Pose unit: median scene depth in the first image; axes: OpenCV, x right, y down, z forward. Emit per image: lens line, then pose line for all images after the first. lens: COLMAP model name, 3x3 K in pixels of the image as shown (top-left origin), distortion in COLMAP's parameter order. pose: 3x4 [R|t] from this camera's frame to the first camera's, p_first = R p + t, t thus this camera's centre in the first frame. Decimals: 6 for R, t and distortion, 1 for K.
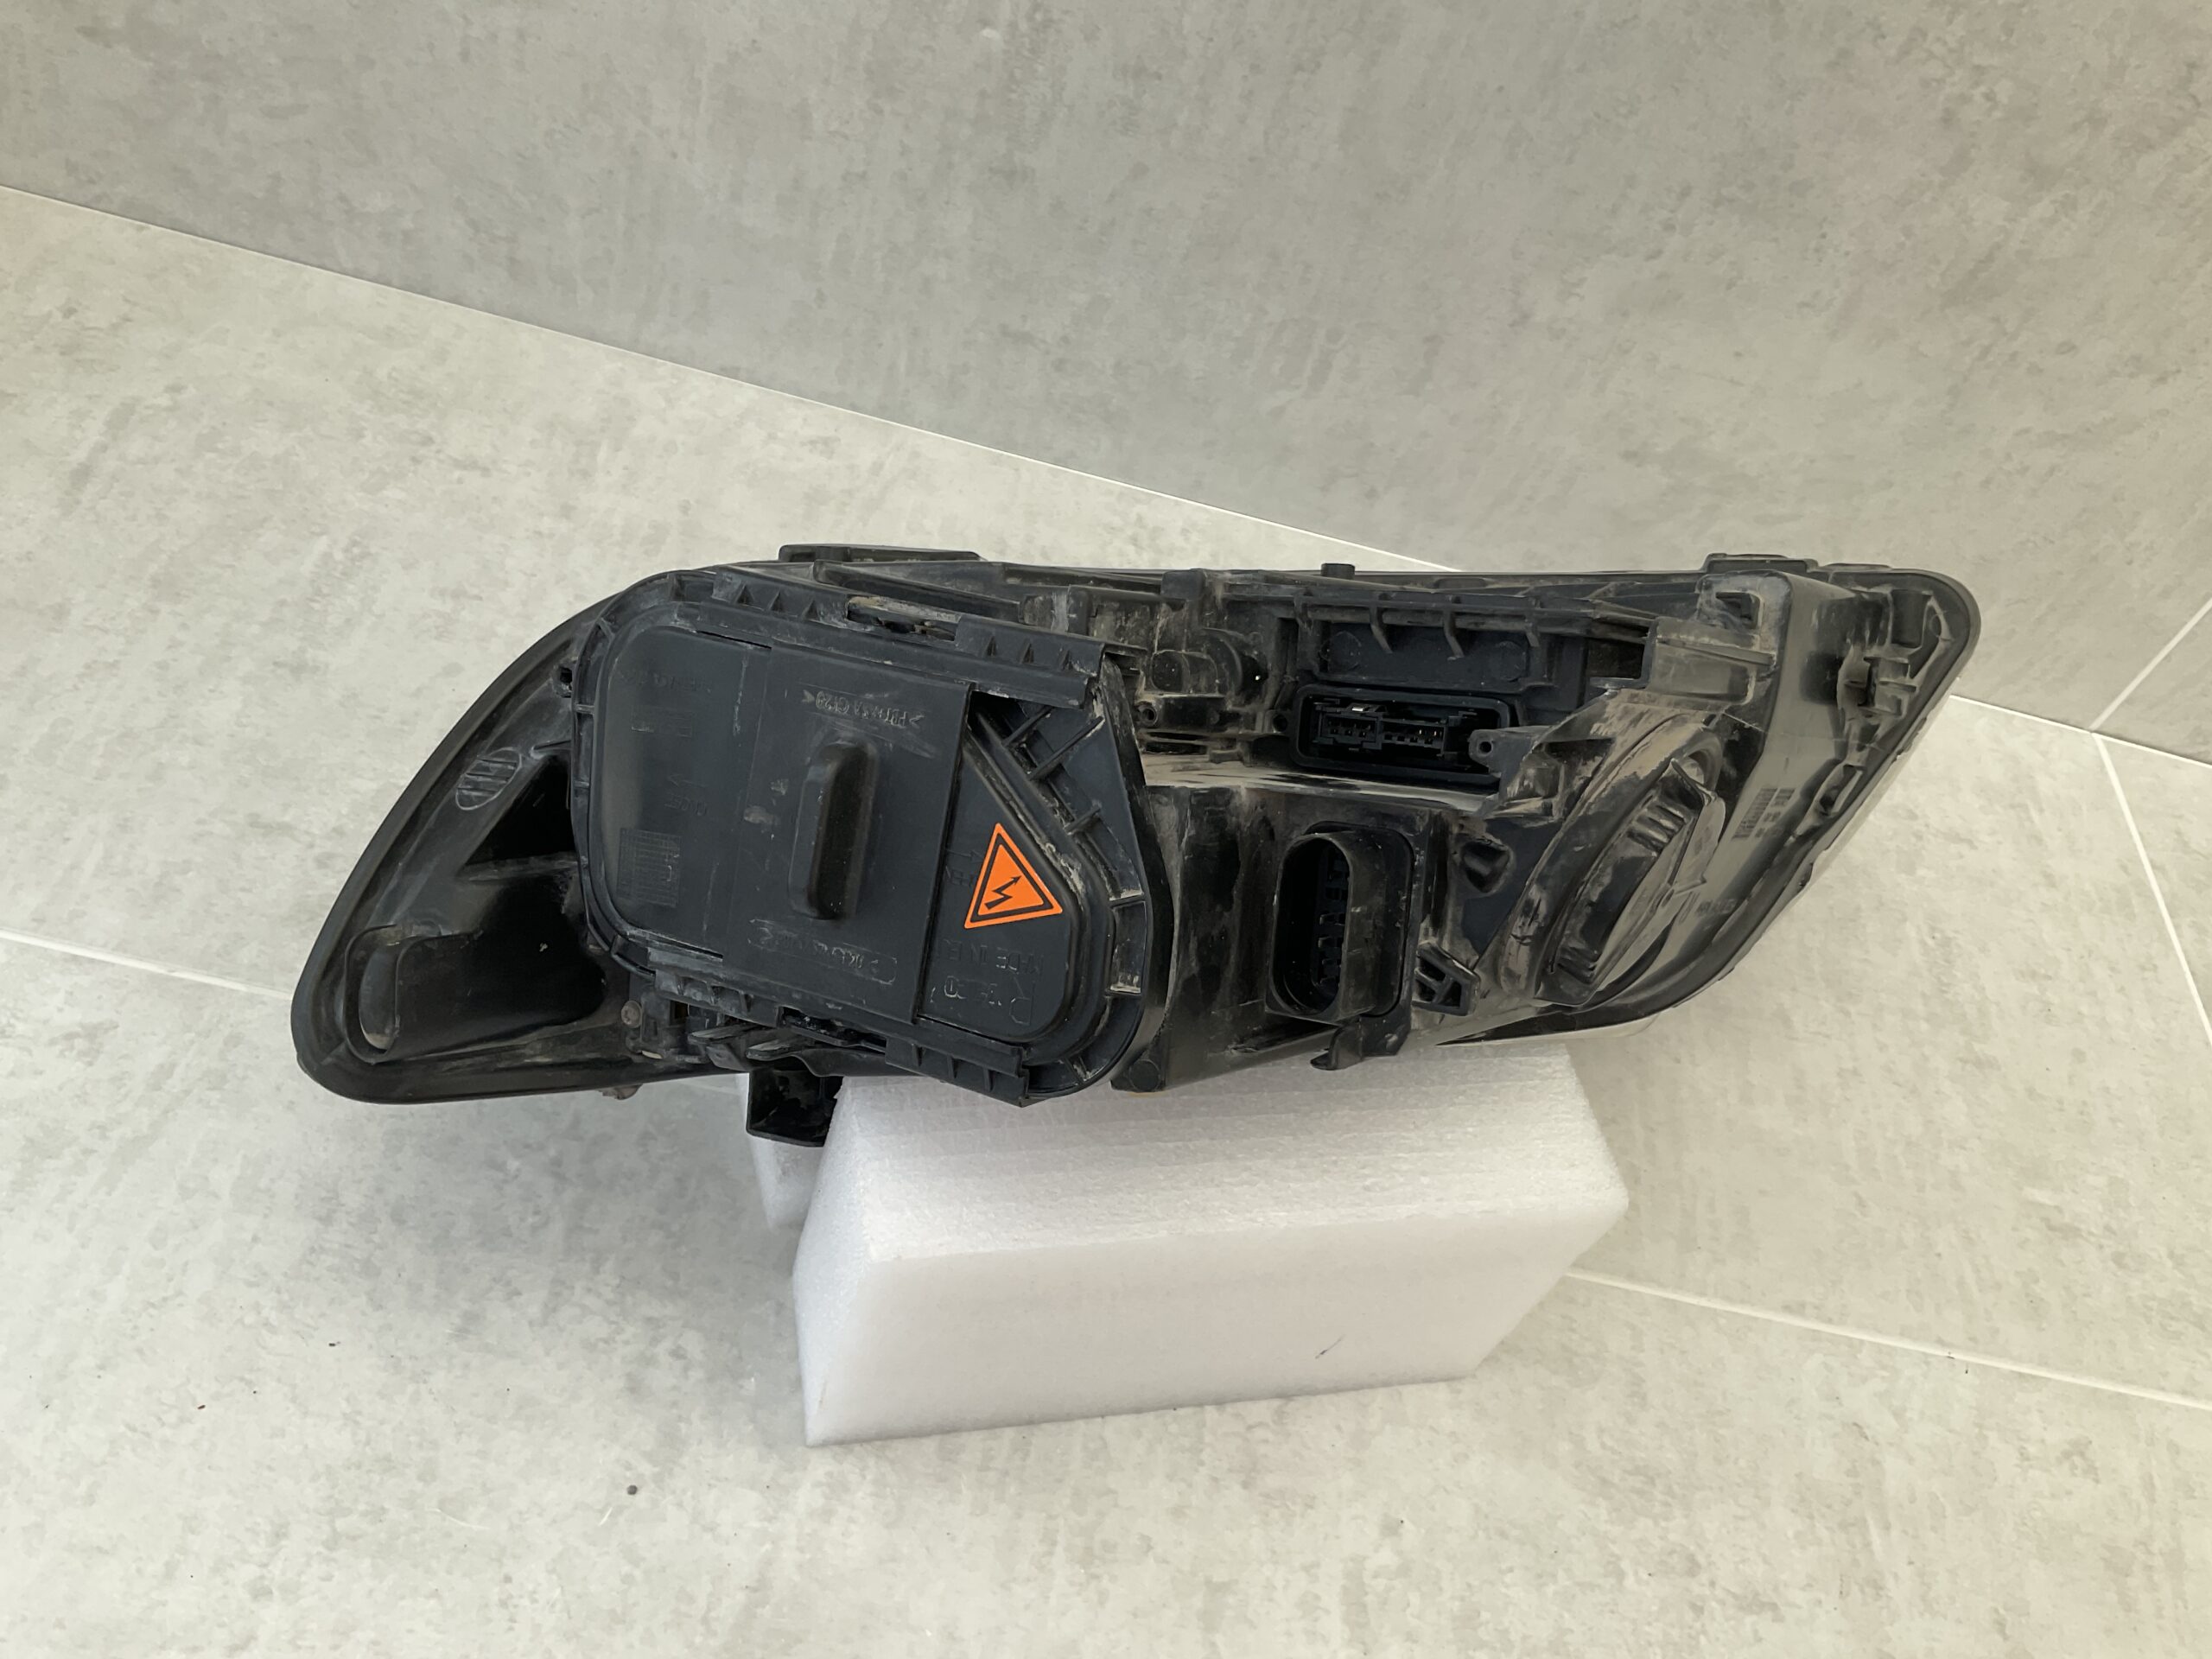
lens RADIAL K [[1873.8, 0, 1105.9], [0, 1873.8, 840.0], [0, 0, 1]] dist [0.051627, -0.119981]
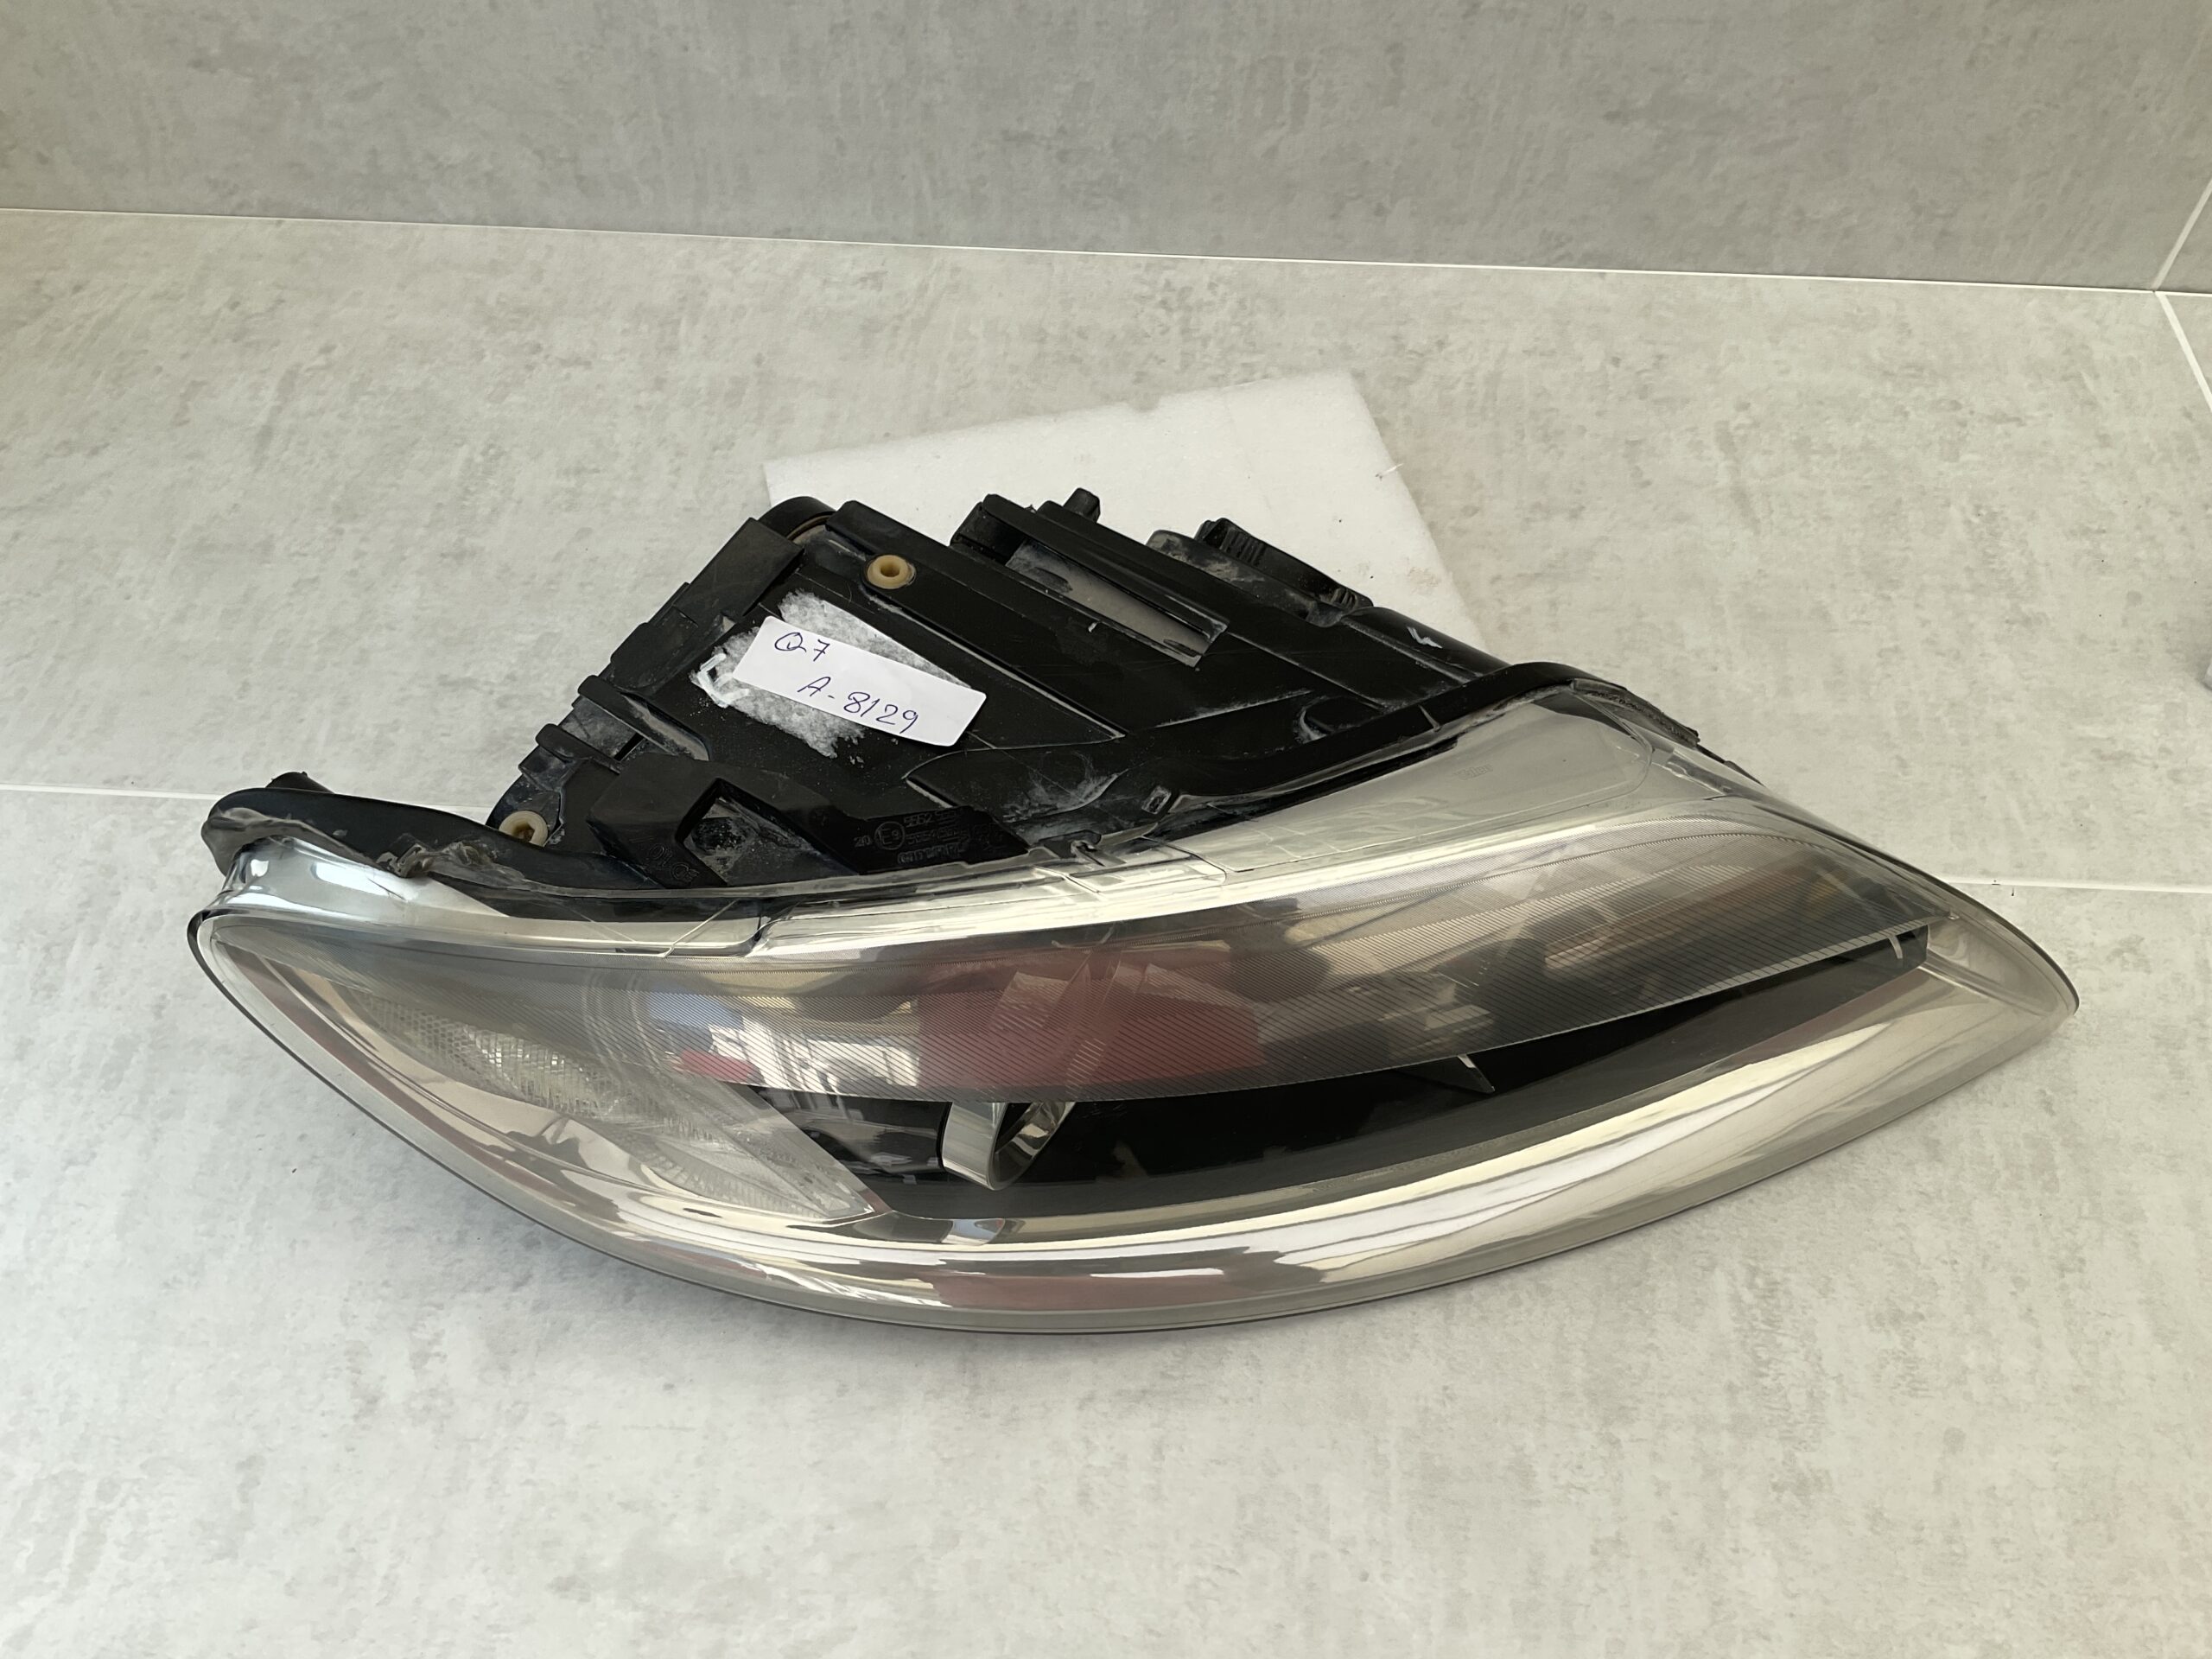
lens RADIAL K [[1873.8, 0, 1104.9], [0, 1873.8, 848.6], [0, 0, 1]] dist [0.051627, -0.119981]
pose [[0.970358, -0.171713, -0.170057, 0.127323], [0.184539, 0.980828, 0.062616, 0.084064], [0.156045, -0.092142, 0.983443, -0.115769]]
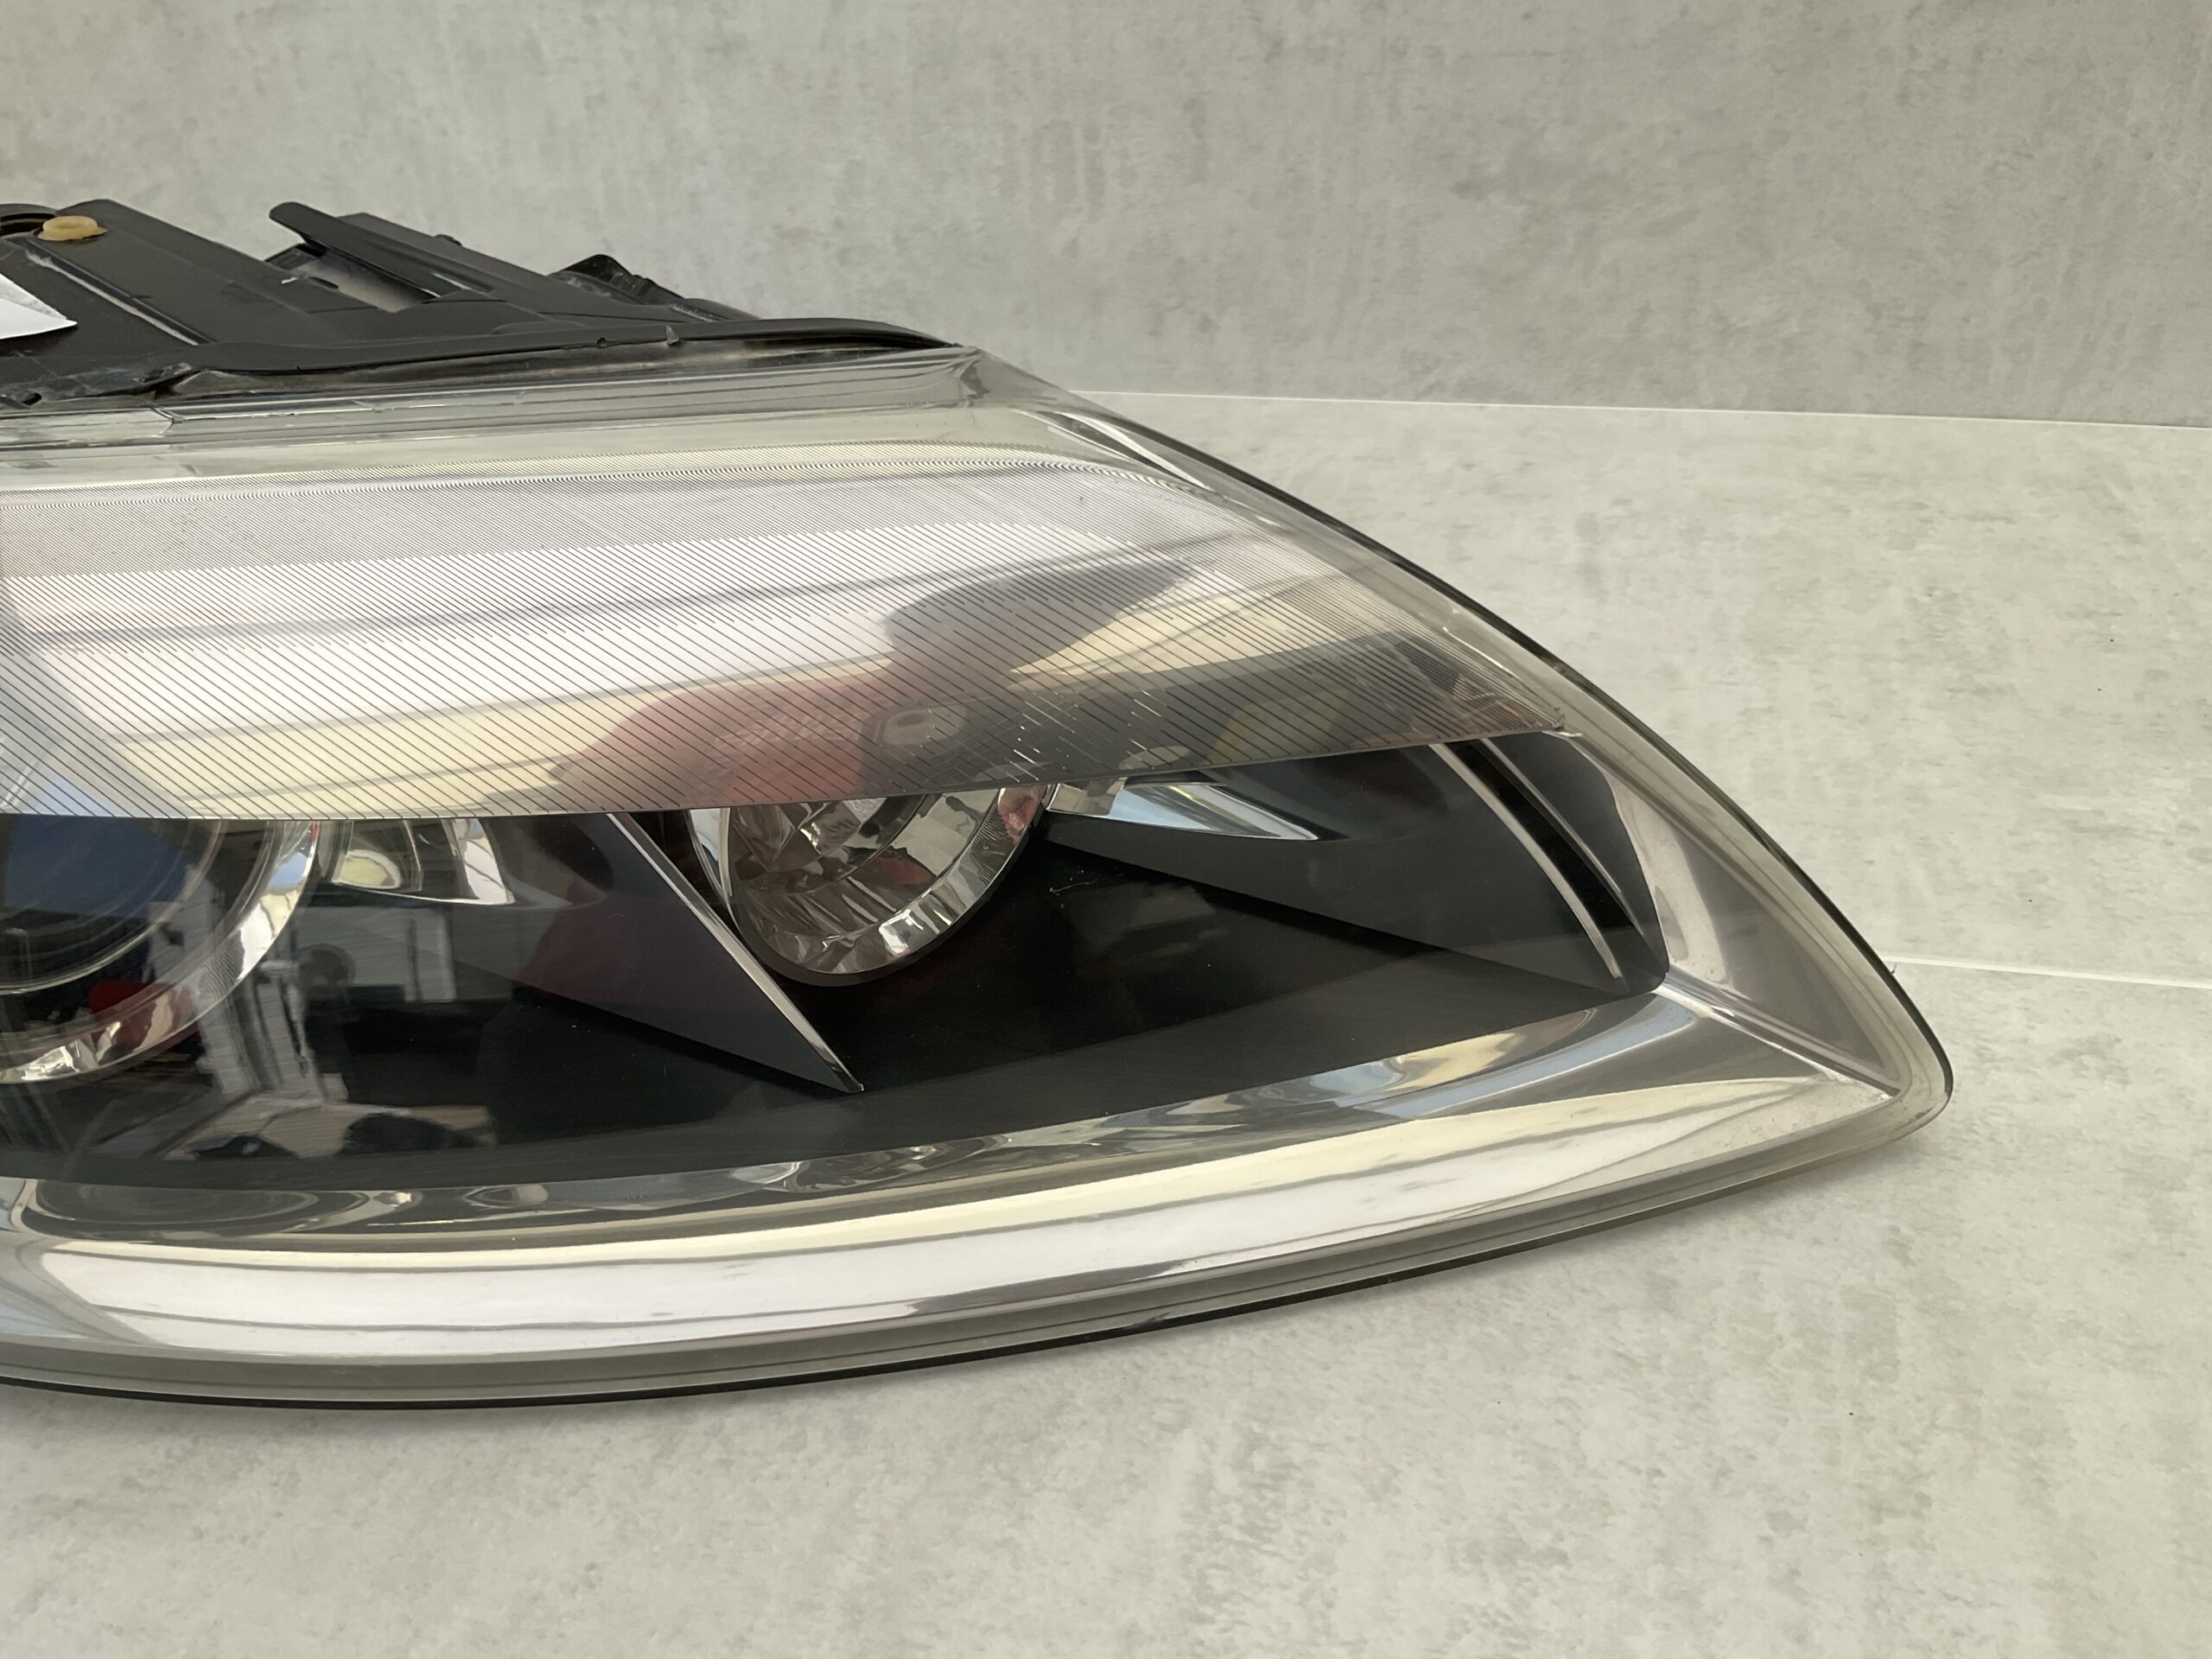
lens RADIAL K [[1873.8, 0, 1107.3], [0, 1873.8, 844.4], [0, 0, 1]] dist [0.051627, -0.119981]
pose [[0.949473, -0.167446, -0.265447, 0.337738], [0.078196, 0.945324, -0.316621, 0.376046], [0.303950, 0.279866, 0.910653, 0.284371]]
